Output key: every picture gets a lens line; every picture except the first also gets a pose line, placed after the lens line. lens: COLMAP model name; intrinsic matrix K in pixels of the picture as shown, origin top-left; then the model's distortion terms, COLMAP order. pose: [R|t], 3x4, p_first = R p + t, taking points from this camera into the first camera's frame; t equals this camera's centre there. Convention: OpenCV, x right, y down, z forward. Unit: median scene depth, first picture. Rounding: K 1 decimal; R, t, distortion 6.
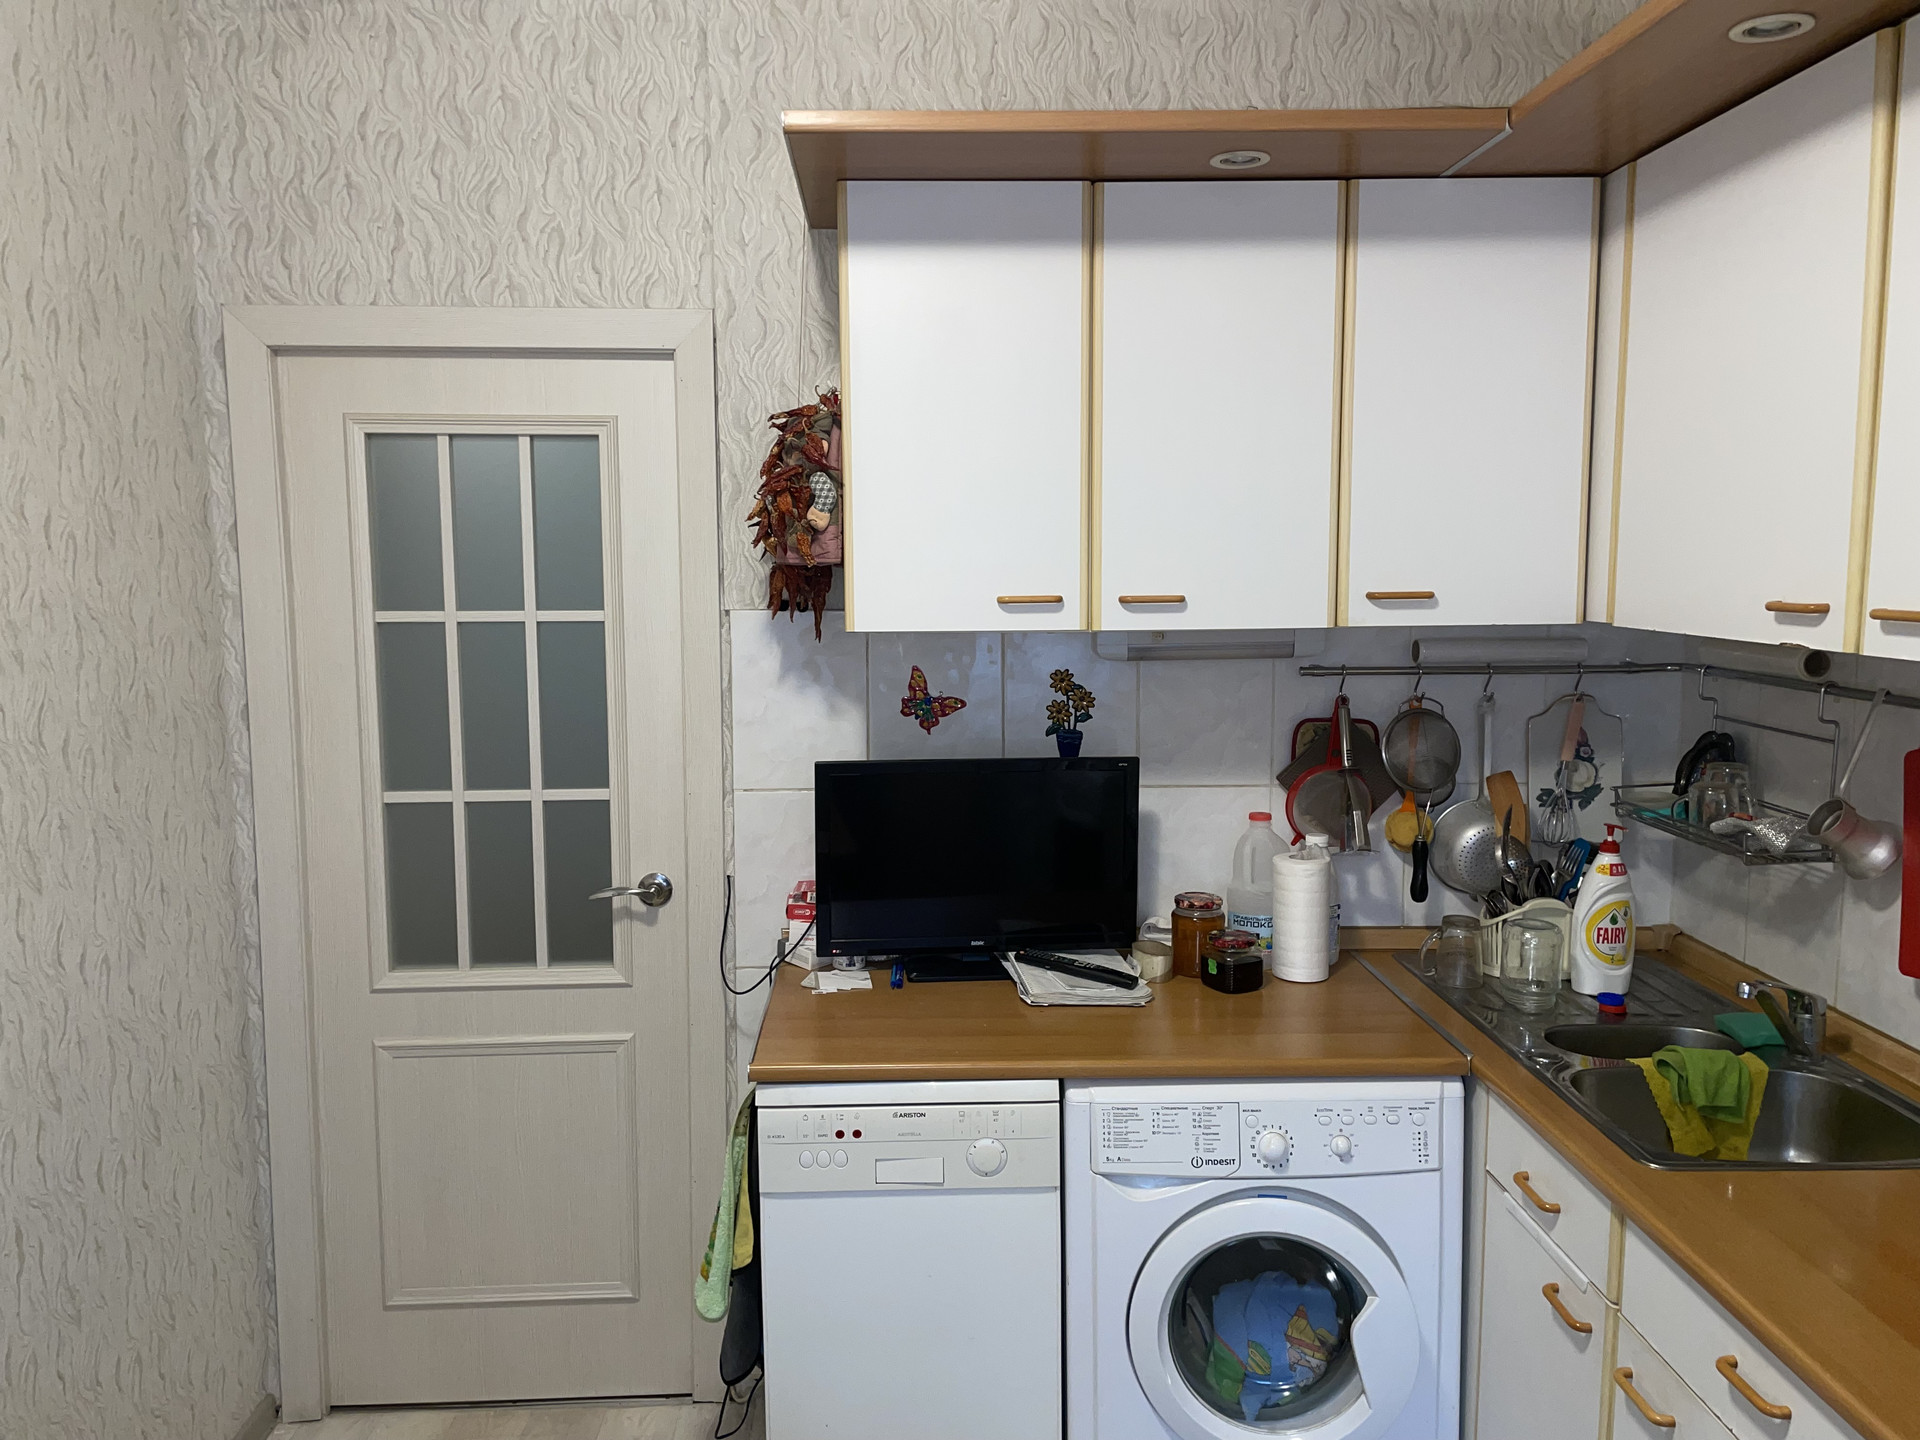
lens RADIAL K [[1442.1, 0, 956.3], [0, 1442.1, 716.7], [0, 0, 1]] dist [0.090720, -0.114308]
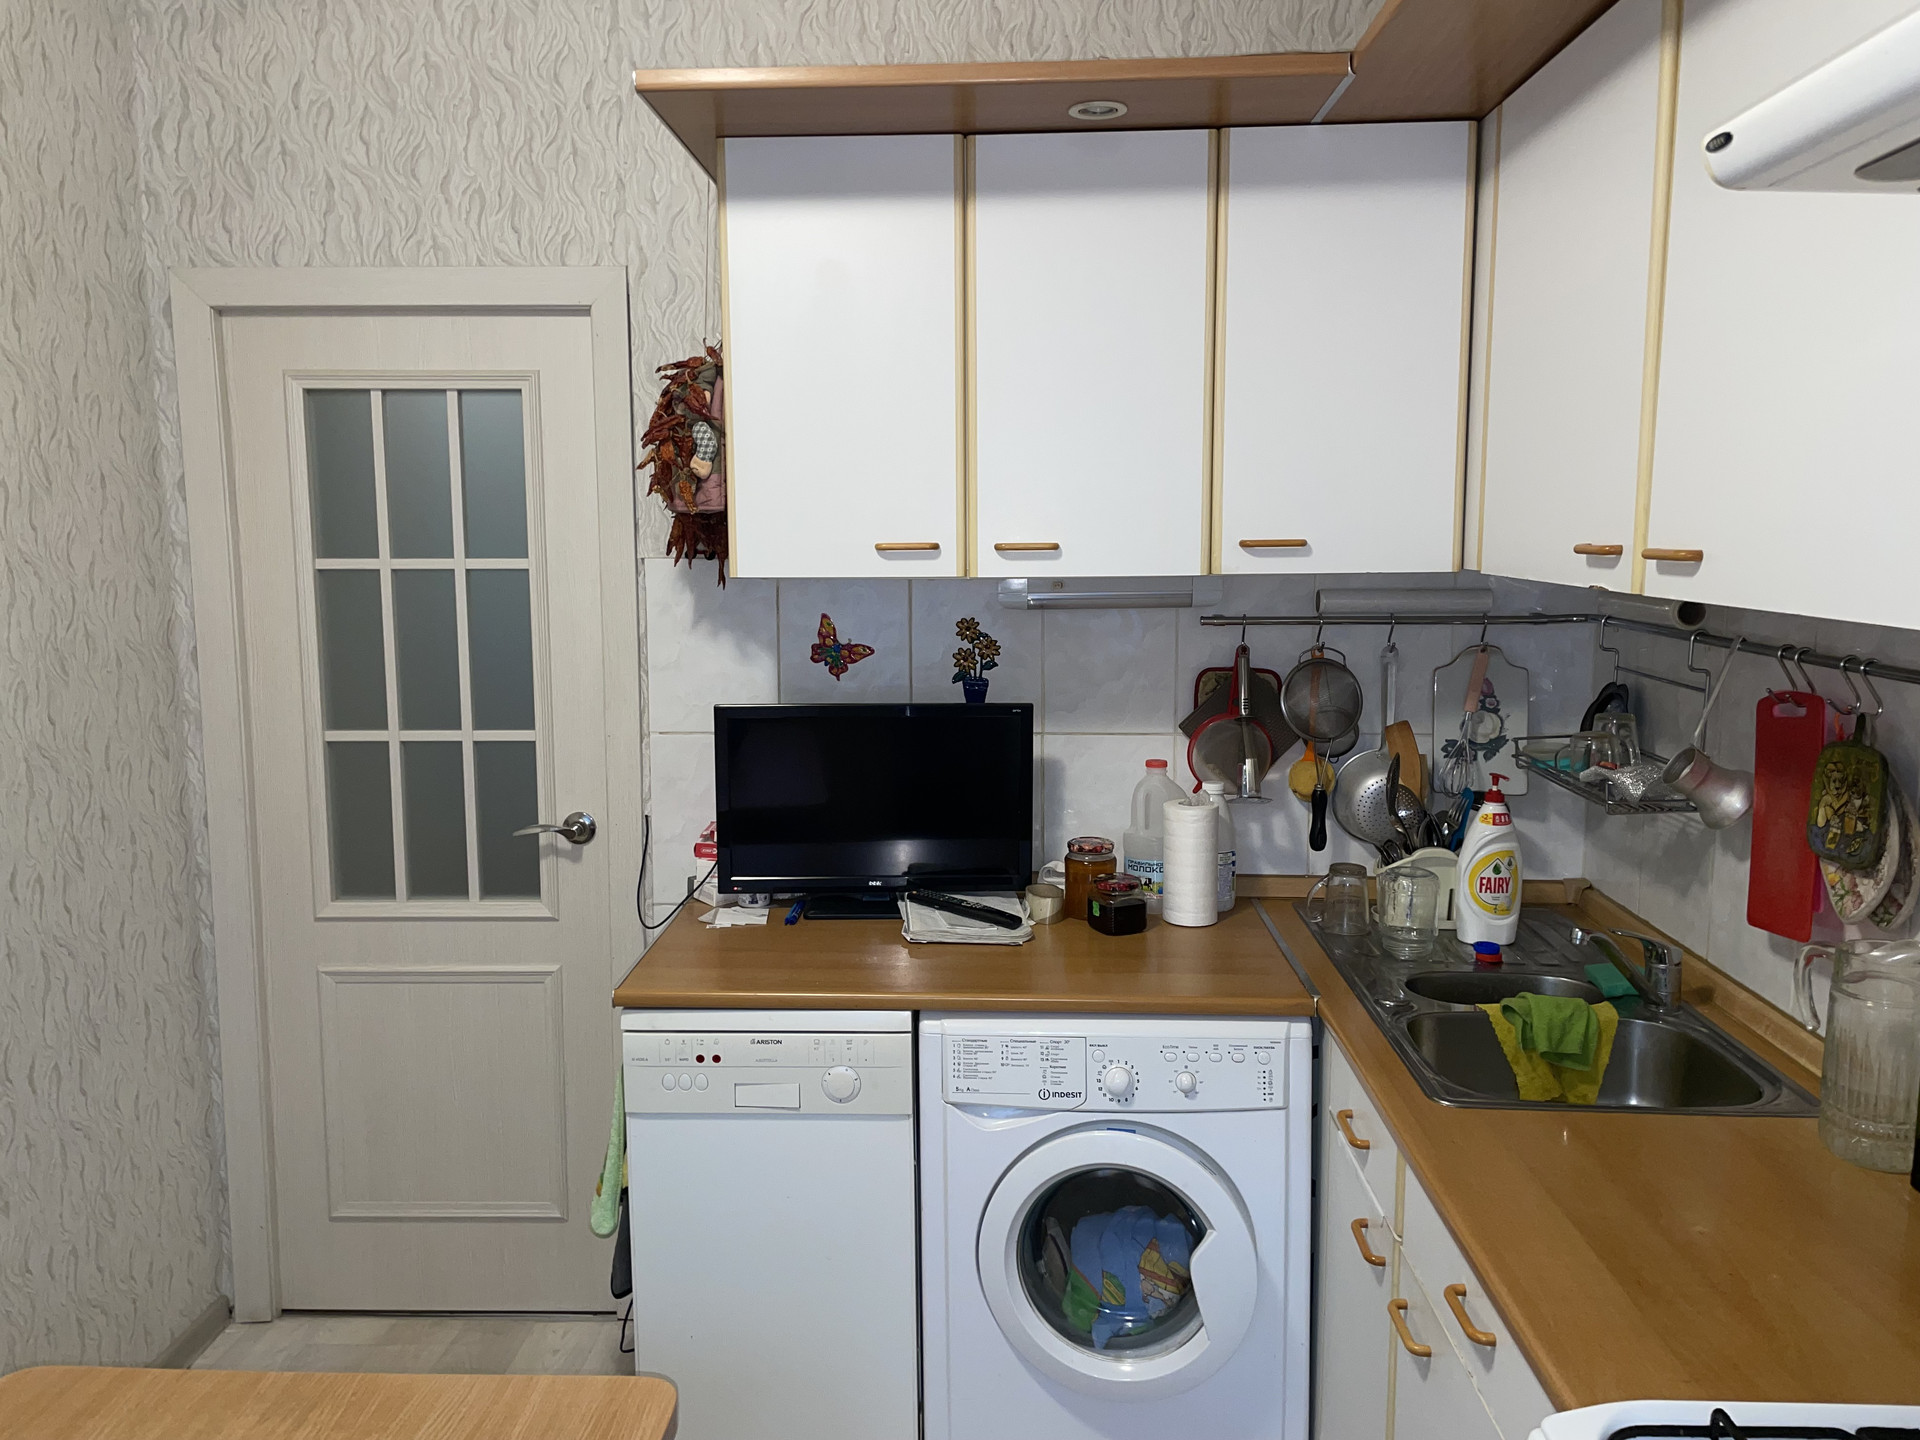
lens RADIAL K [[1442.1, 0, 945.2], [0, 1442.1, 698.2], [0, 0, 1]] dist [0.090720, -0.114308]
pose [[0.997134, 0.008998, -0.075115, 0.142741], [-0.008118, 0.999895, 0.012008, 0.012721], [0.075216, -0.011364, 0.997103, -0.018508]]
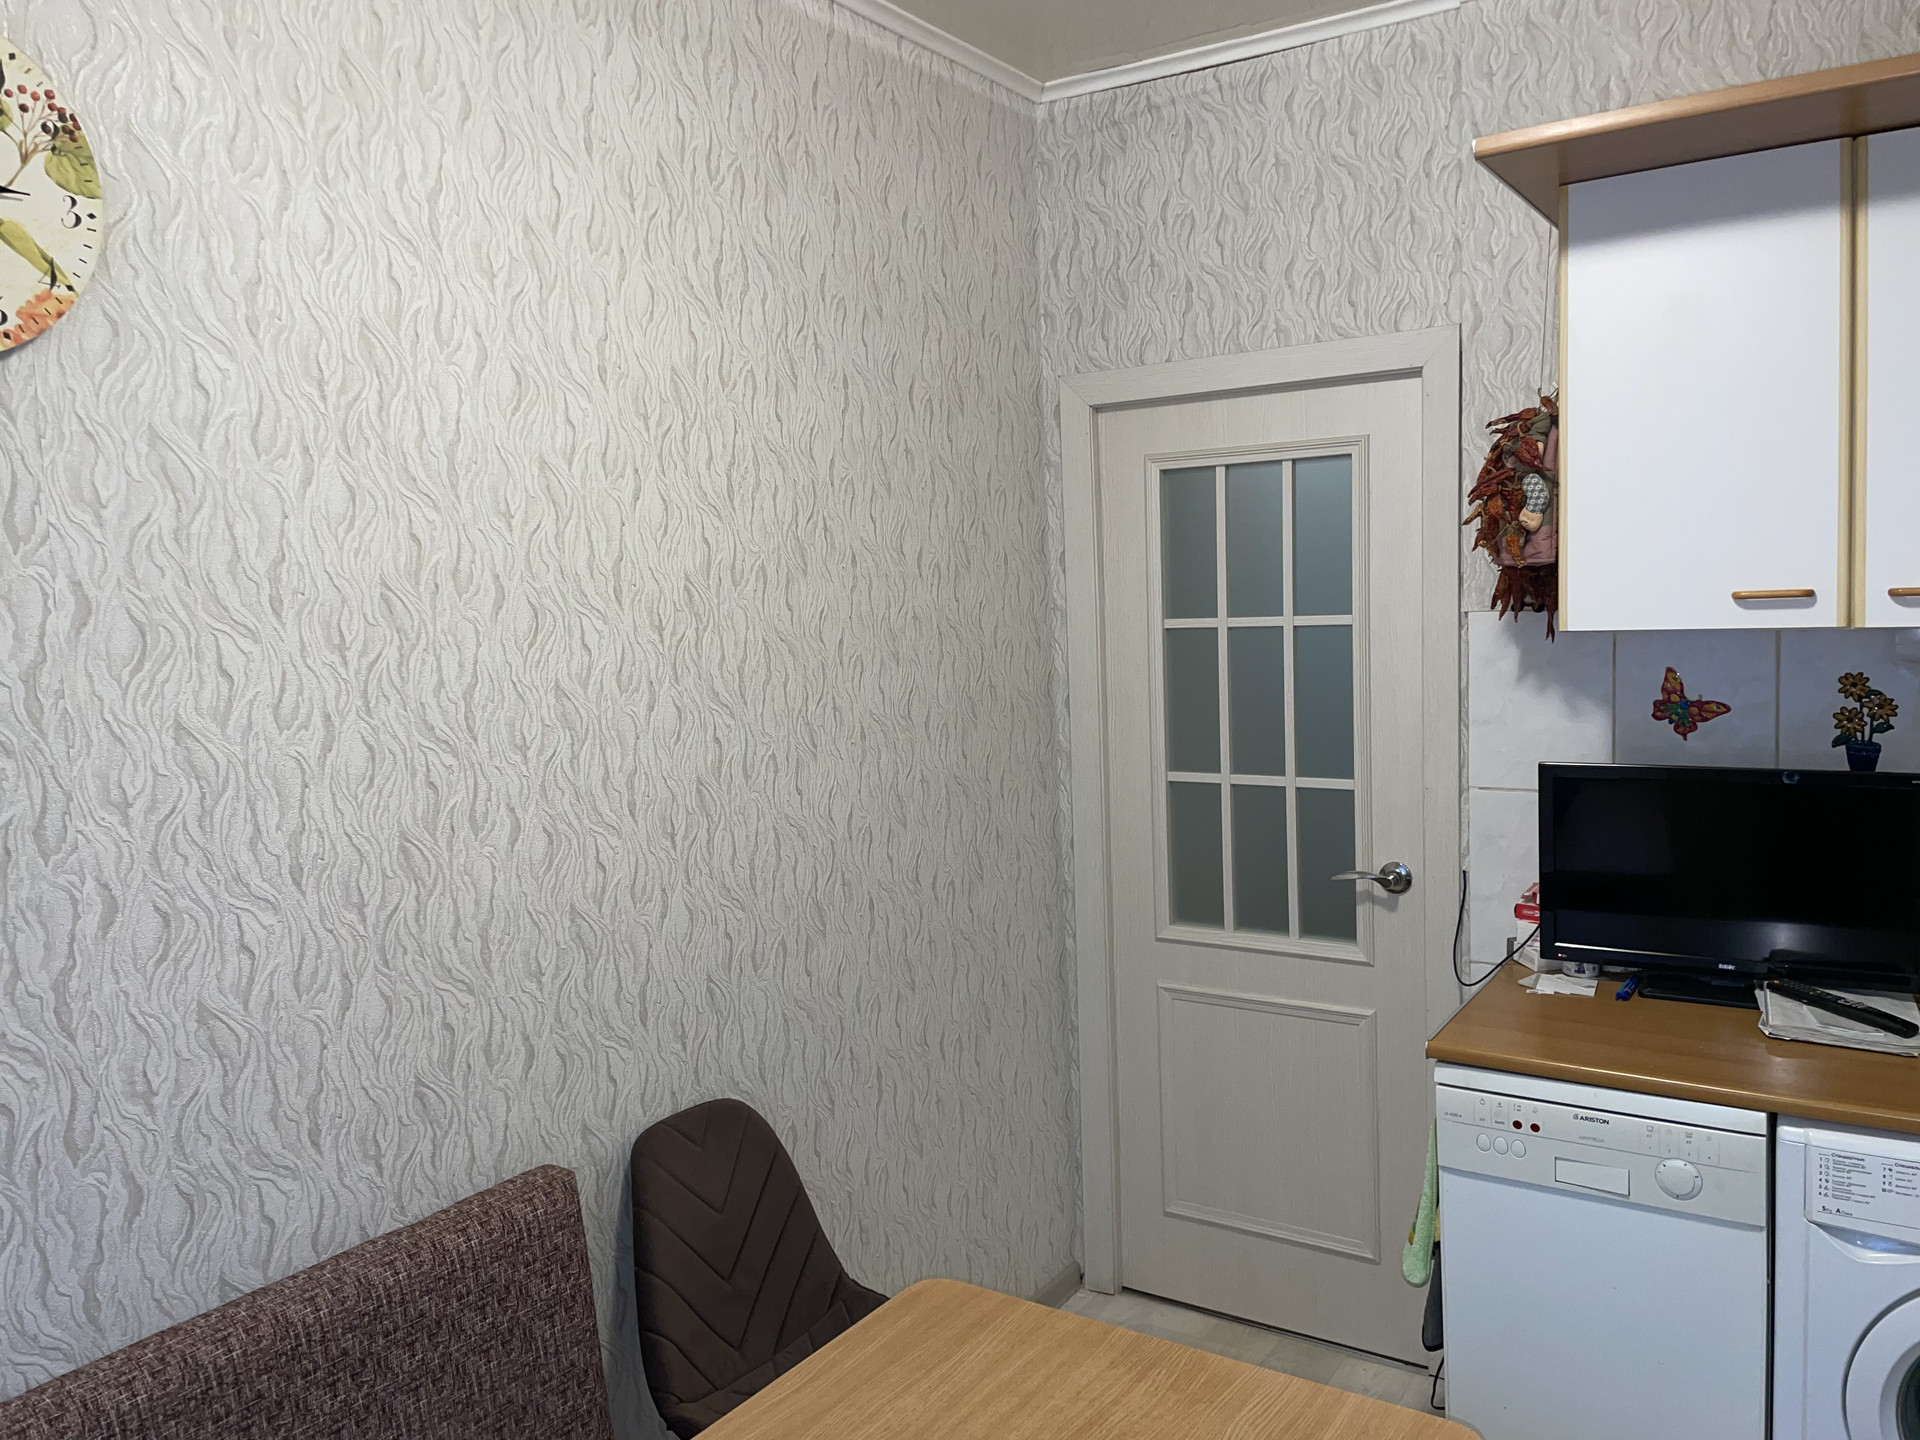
lens RADIAL K [[1442.1, 0, 960.4], [0, 1442.1, 707.7], [0, 0, 1]] dist [0.090720, -0.114308]
pose [[0.815530, 0.023863, -0.578223, 0.156691], [-0.030738, 0.999525, -0.002102, 0.008062], [0.577898, 0.019488, 0.815876, -0.056667]]
